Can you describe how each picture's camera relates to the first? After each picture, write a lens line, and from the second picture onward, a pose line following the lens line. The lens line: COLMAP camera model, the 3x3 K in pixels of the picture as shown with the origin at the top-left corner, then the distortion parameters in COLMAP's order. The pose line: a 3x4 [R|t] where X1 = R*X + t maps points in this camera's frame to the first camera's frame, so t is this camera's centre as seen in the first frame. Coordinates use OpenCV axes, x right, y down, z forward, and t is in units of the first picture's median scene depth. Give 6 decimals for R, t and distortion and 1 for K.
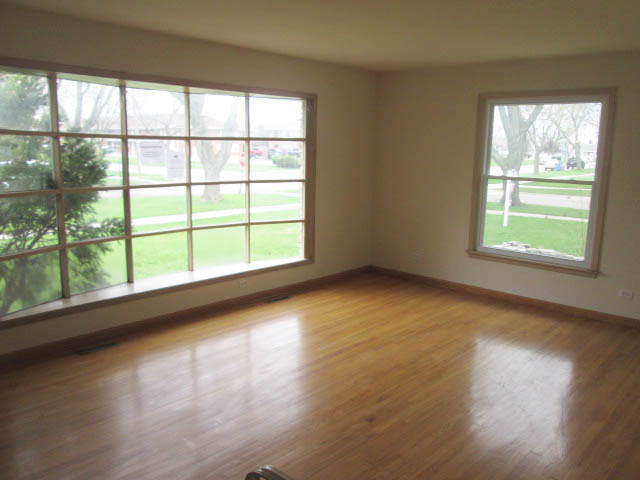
lens RADIAL K [[535.2, 0, 335.1], [0, 535.2, 240.1], [0, 0, 1]] dist [-0.008076, -0.002146]
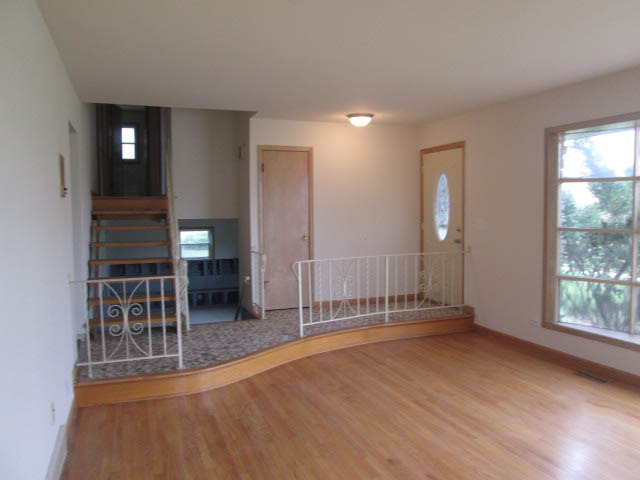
lens RADIAL K [[535.2, 0, 335.1], [0, 535.2, 240.1], [0, 0, 1]] dist [-0.008076, -0.002146]
pose [[-0.460720, 0.031854, -0.886974, 0.582282], [-0.153864, 0.981358, 0.115165, -0.091127], [0.874107, 0.189533, -0.447230, 0.773574]]
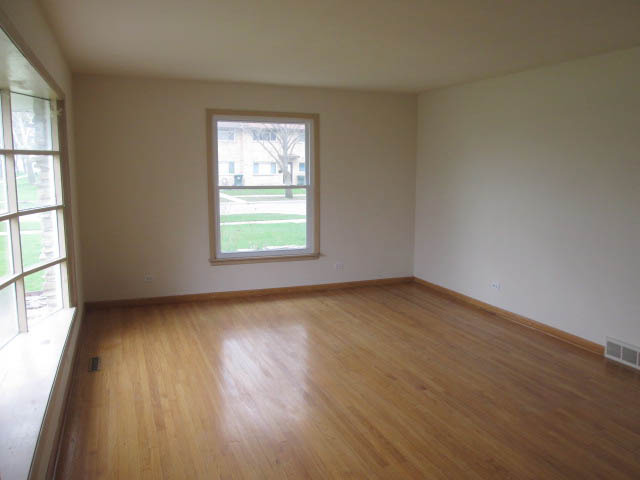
lens RADIAL K [[535.2, 0, 335.1], [0, 535.2, 240.1], [0, 0, 1]] dist [-0.008076, -0.002146]
pose [[0.443808, -0.145552, 0.884222, -0.637801], [0.155693, 0.984238, 0.083870, -0.077176], [-0.882493, 0.100445, 0.459475, 0.357970]]
